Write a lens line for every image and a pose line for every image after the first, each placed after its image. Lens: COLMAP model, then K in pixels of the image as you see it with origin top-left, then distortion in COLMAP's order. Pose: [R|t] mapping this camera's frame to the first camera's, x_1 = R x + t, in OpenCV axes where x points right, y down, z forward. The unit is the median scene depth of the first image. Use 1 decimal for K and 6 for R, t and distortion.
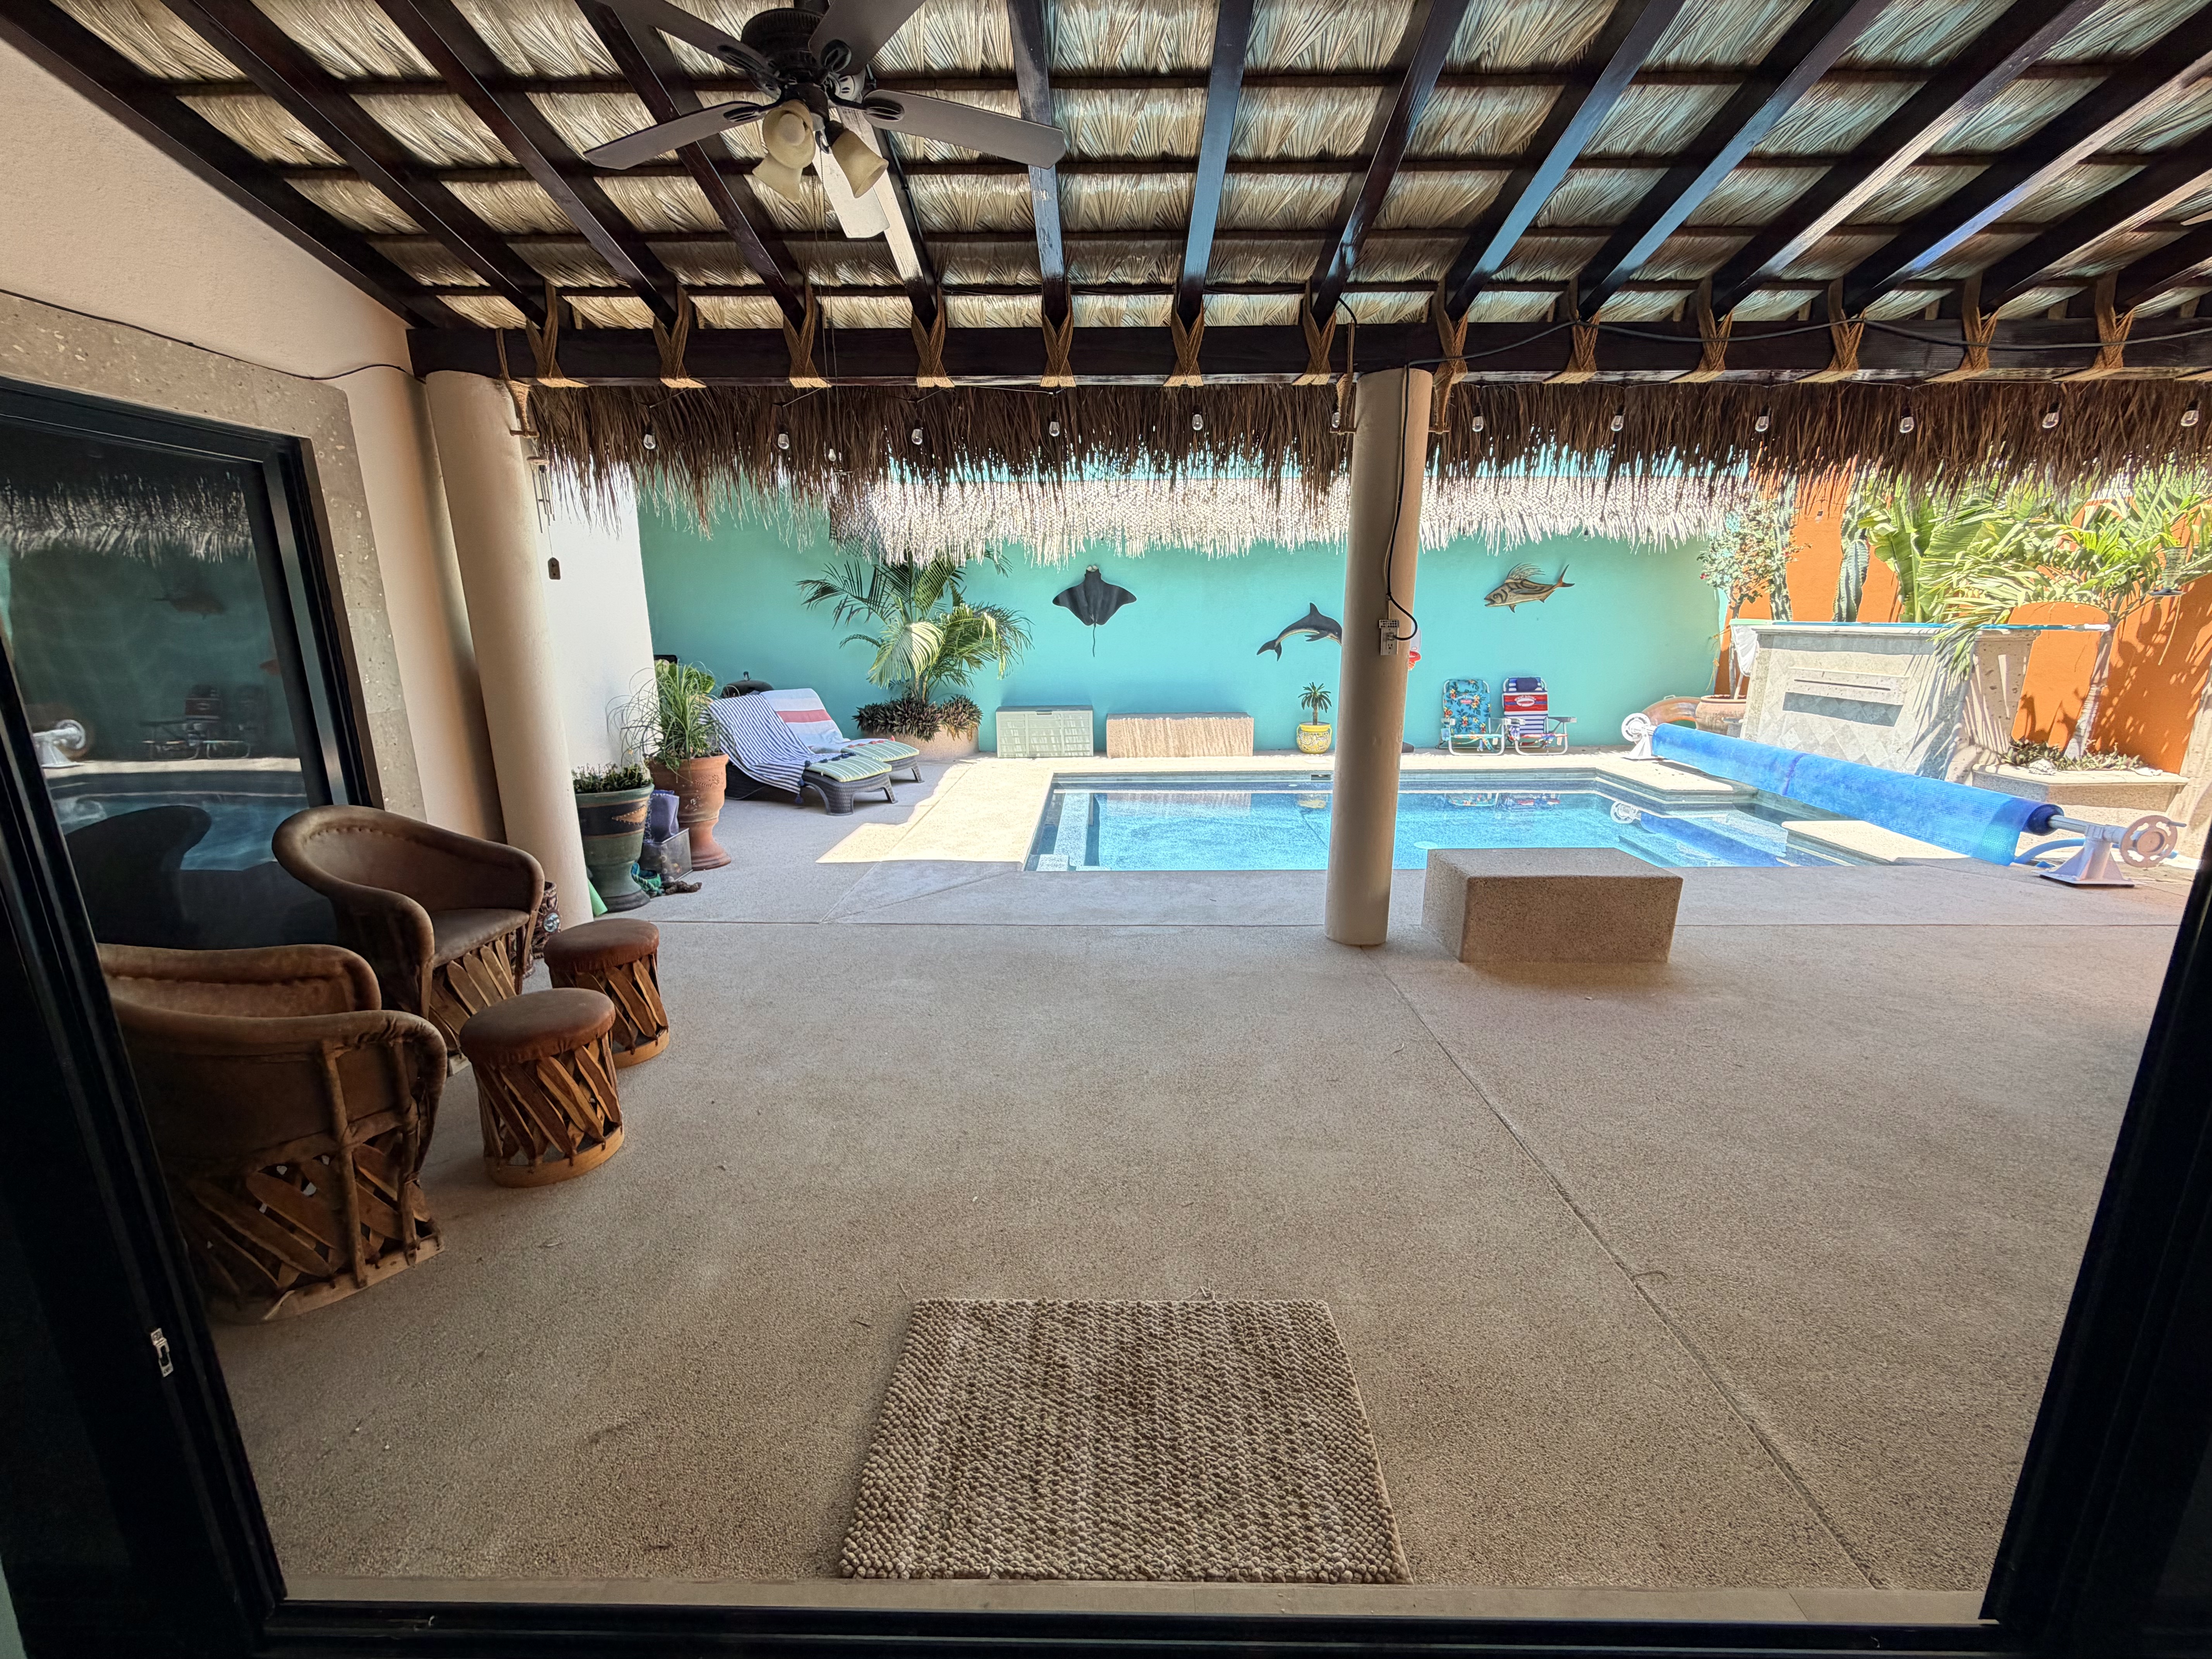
lens RADIAL K [[881.3, 0, 1099.0], [0, 881.3, 827.0], [0, 0, 1]] dist [0.000342, -0.000192]
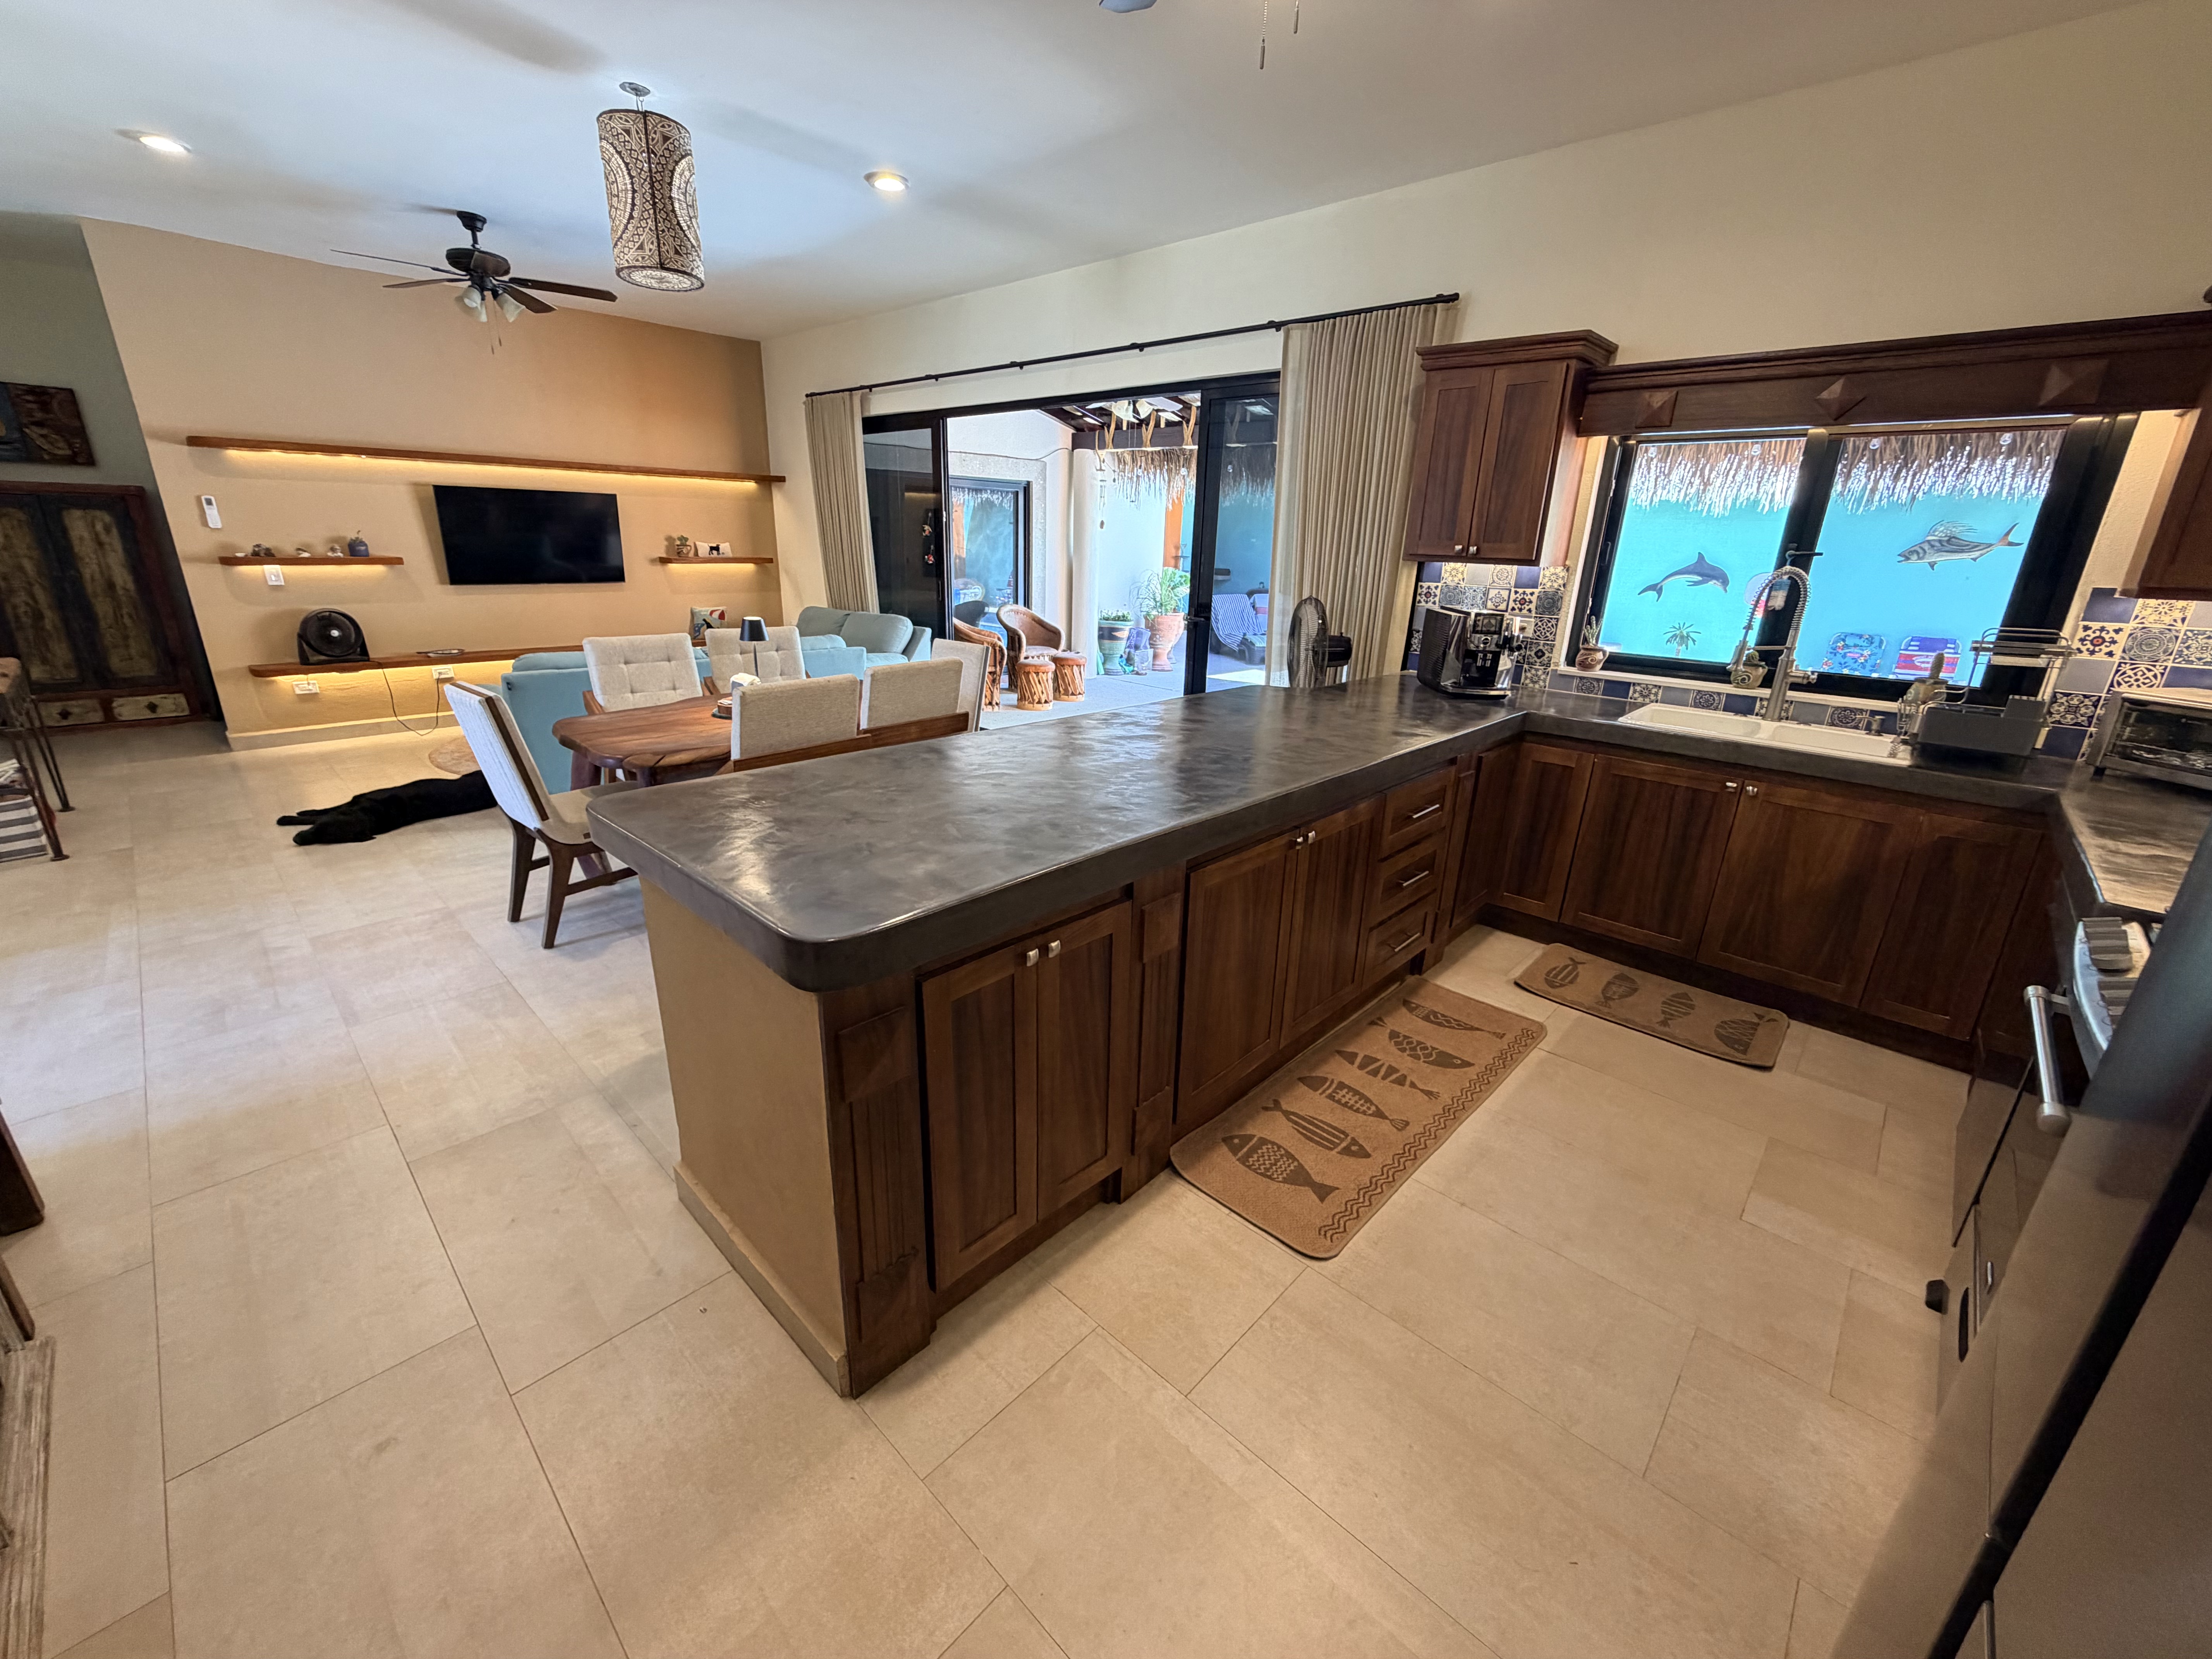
lens RADIAL K [[881.3, 0, 1098.3], [0, 881.3, 826.0], [0, 0, 1]] dist [0.000342, -0.000192]
pose [[0.737593, 0.237305, -0.632173, 0.775934], [-0.190013, 0.971324, 0.142916, 0.122211], [0.647960, 0.014707, 0.761533, -0.601994]]
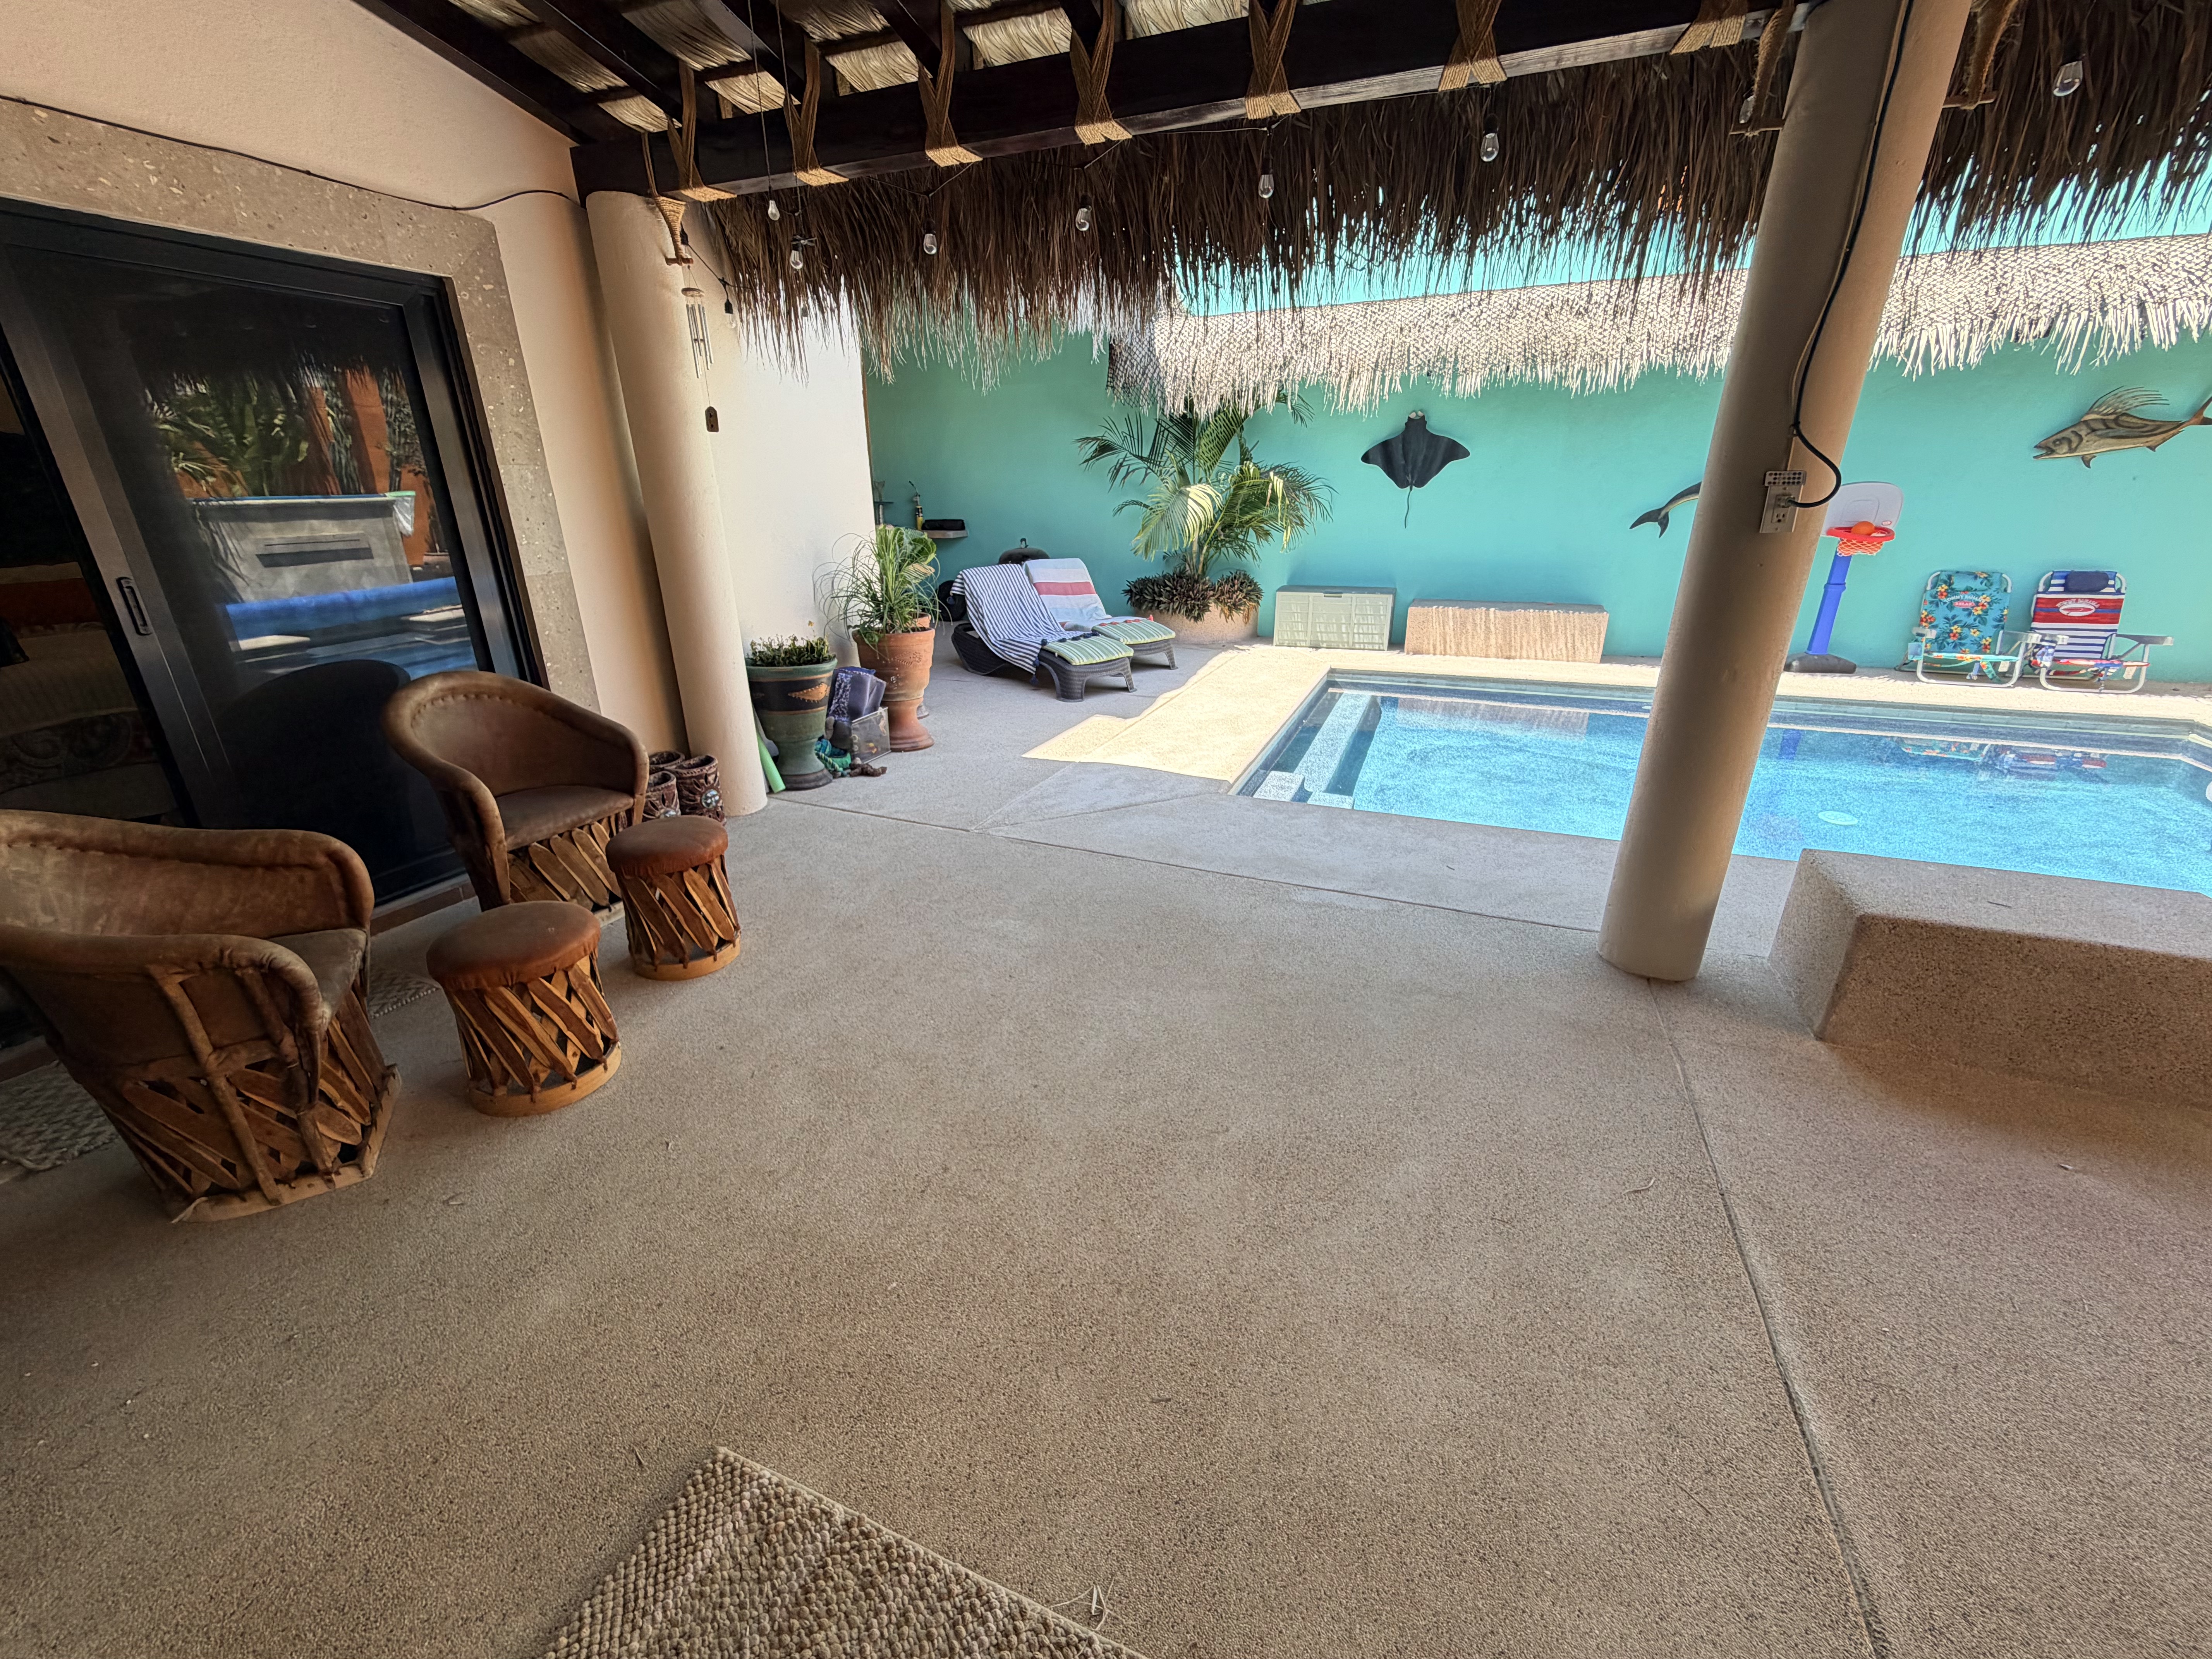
lens RADIAL K [[881.3, 0, 1100.1], [0, 881.3, 826.6], [0, 0, 1]] dist [0.000342, -0.000192]
pose [[0.928001, 0.133734, -0.347750, 0.089337], [-0.084351, 0.984538, 0.153523, -0.033752], [0.362904, -0.113136, 0.924933, 0.166831]]
